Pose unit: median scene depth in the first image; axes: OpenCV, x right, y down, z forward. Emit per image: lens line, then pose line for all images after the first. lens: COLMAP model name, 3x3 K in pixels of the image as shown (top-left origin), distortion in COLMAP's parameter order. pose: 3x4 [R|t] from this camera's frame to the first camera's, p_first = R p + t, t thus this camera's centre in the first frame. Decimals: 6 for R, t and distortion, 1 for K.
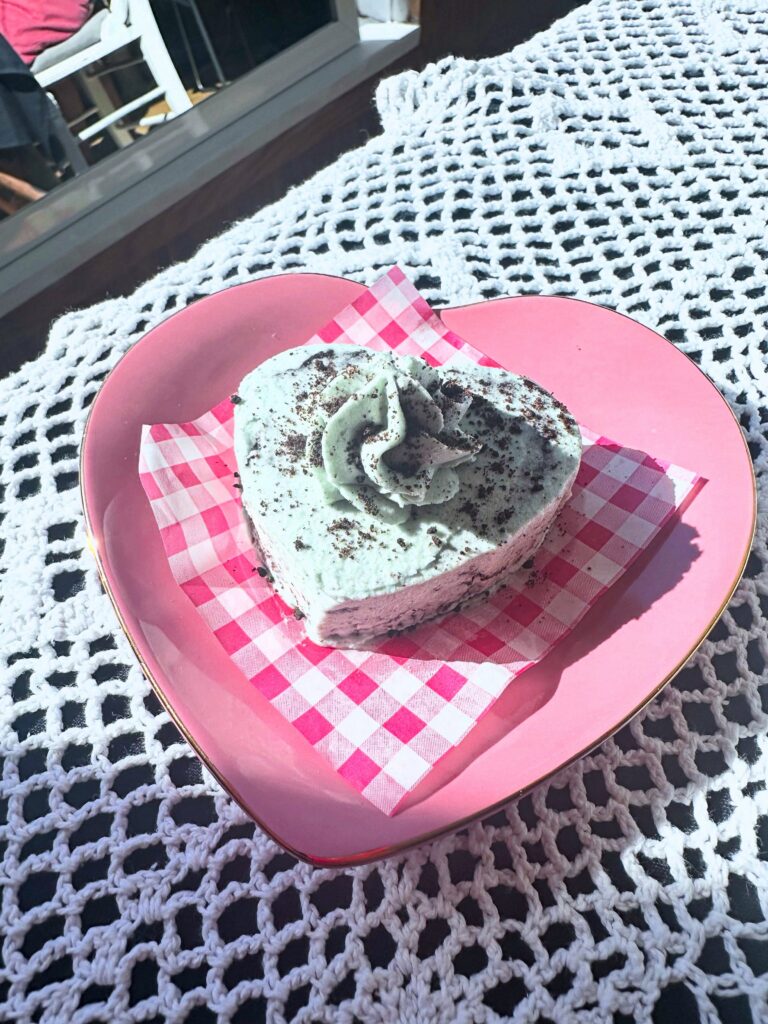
lens RADIAL K [[692.8, 0, 385.1], [0, 692.8, 493.1], [0, 0, 1]] dist [-0.003358, -0.000188]
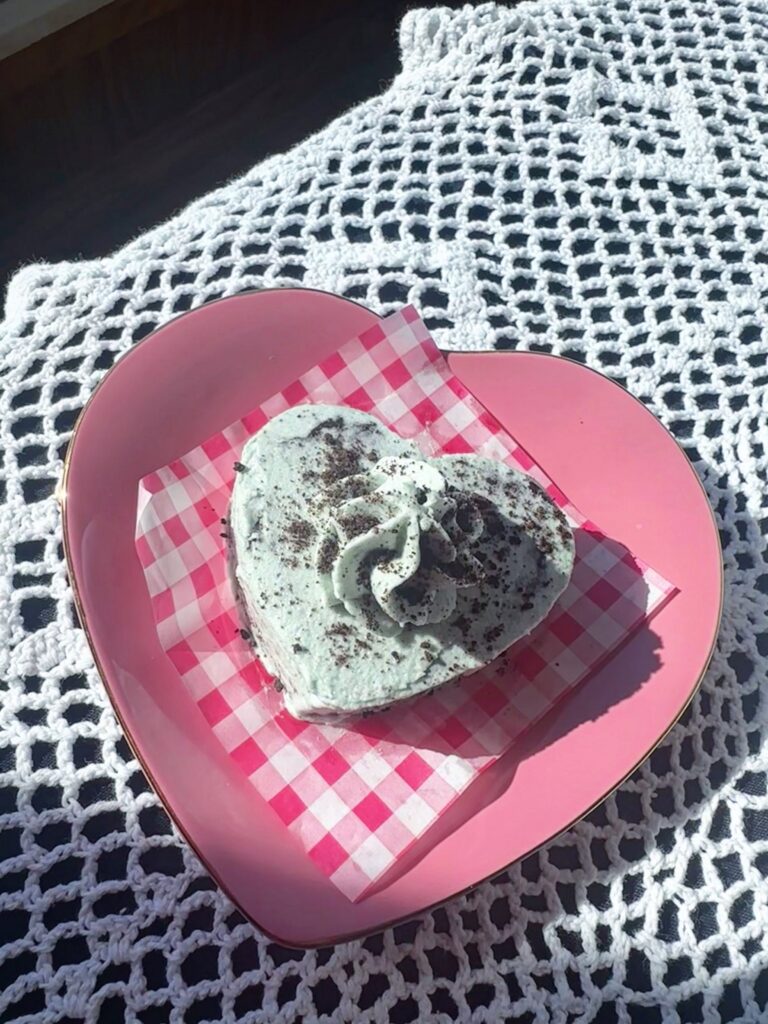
lens RADIAL K [[741.2, 0, 384.0], [0, 741.2, 512.0], [0, 0, 1]] dist [-0.000052, -0.002415]
pose [[0.985757, 0.125368, 0.112101, -0.131969], [-0.143247, 0.975133, 0.169106, -0.294199], [-0.088113, -0.182755, 0.979202, -0.043414]]
